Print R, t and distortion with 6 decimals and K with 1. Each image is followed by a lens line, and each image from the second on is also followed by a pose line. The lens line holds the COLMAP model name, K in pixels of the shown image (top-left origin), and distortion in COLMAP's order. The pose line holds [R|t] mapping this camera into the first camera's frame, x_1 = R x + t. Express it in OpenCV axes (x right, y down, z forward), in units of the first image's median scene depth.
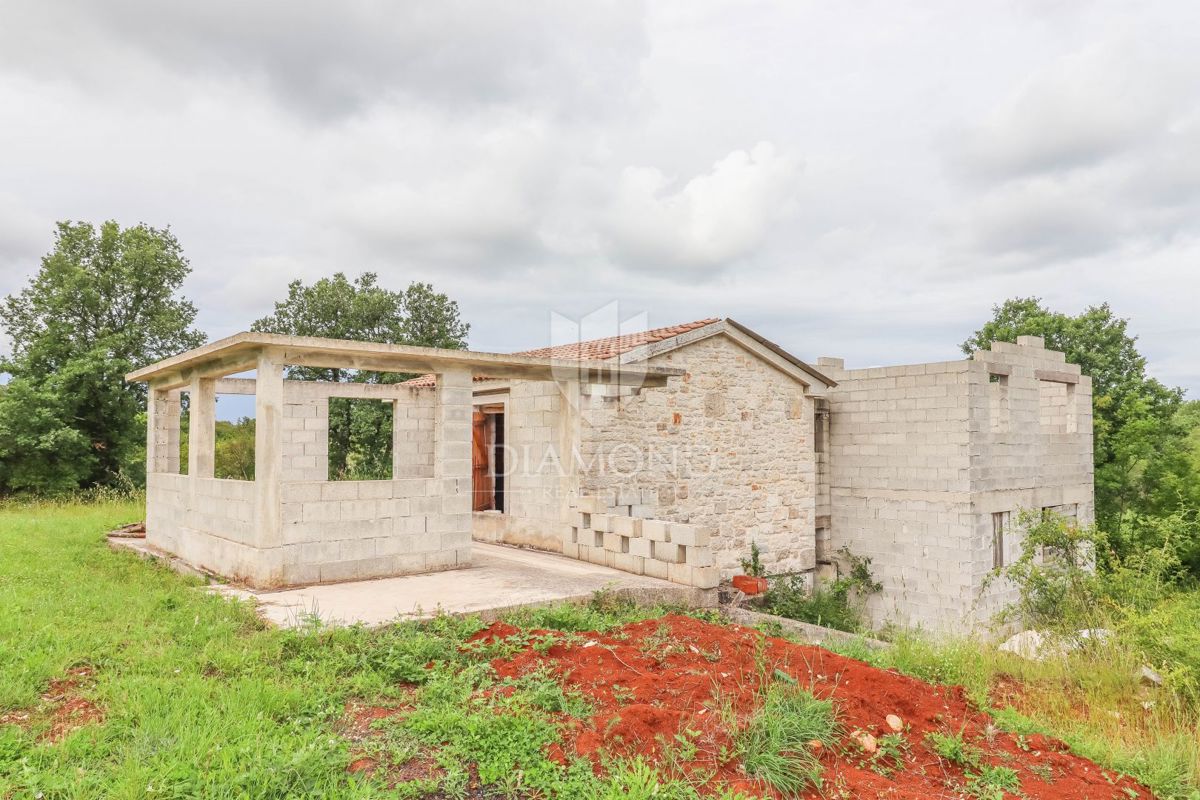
lens RADIAL K [[860.9, 0, 604.2], [0, 860.9, 473.9], [0, 0, 1]] dist [0.025648, -0.001317]
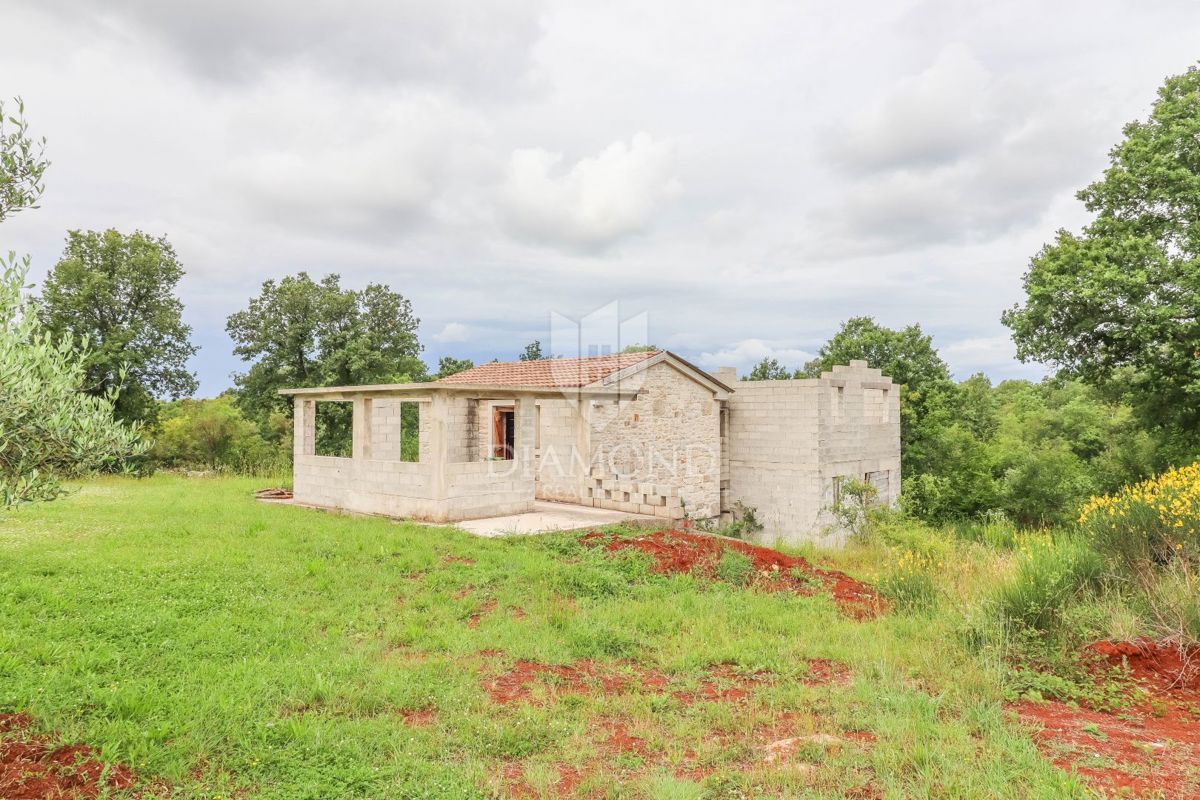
lens RADIAL K [[860.9, 0, 604.2], [0, 860.9, 473.9], [0, 0, 1]] dist [0.025648, -0.001317]
pose [[0.990330, -0.007579, 0.138523, -0.163059], [0.002128, 0.999219, 0.039457, -0.021471], [-0.138714, -0.038781, 0.989573, -0.452407]]
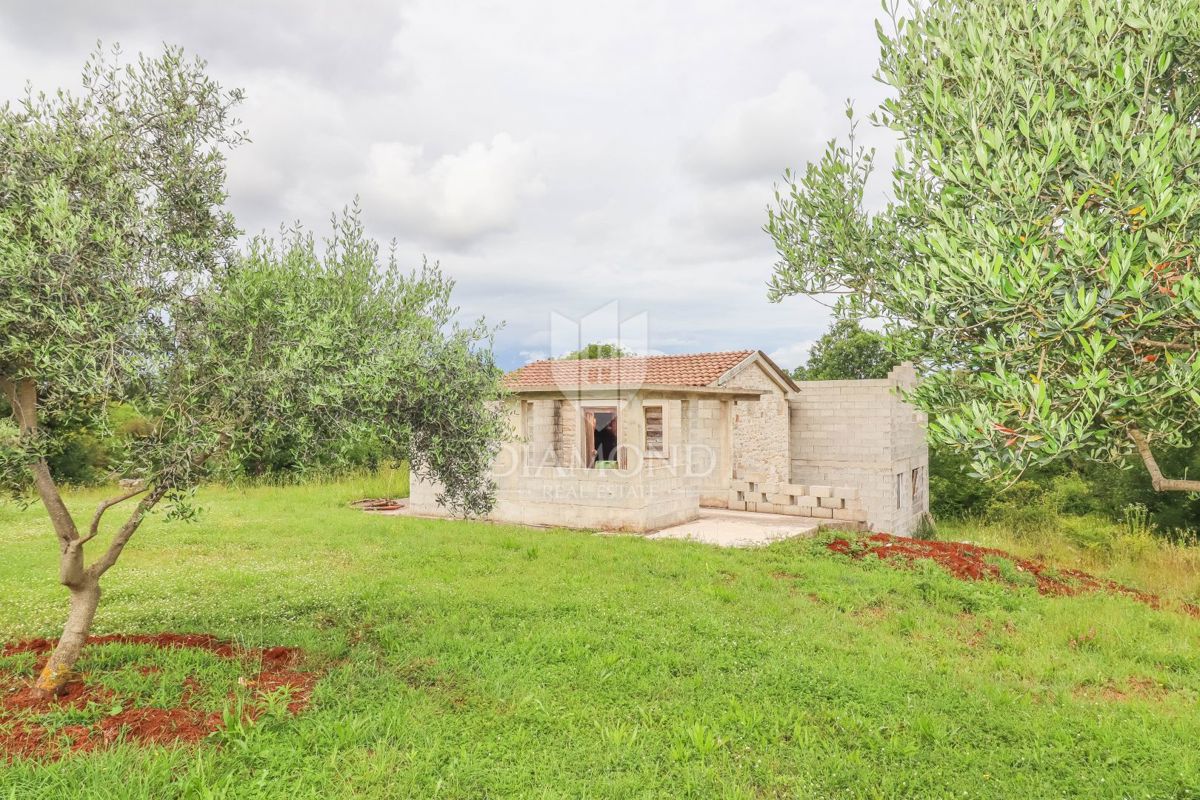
lens RADIAL K [[856.3, 0, 617.6], [0, 856.3, 447.2], [0, 0, 1]] dist [0.027941, -0.000337]
pose [[0.945718, -0.016417, 0.324574, -0.530669], [0.012550, 0.999823, 0.014003, -0.032137], [-0.324746, -0.009170, 0.945757, -0.312779]]
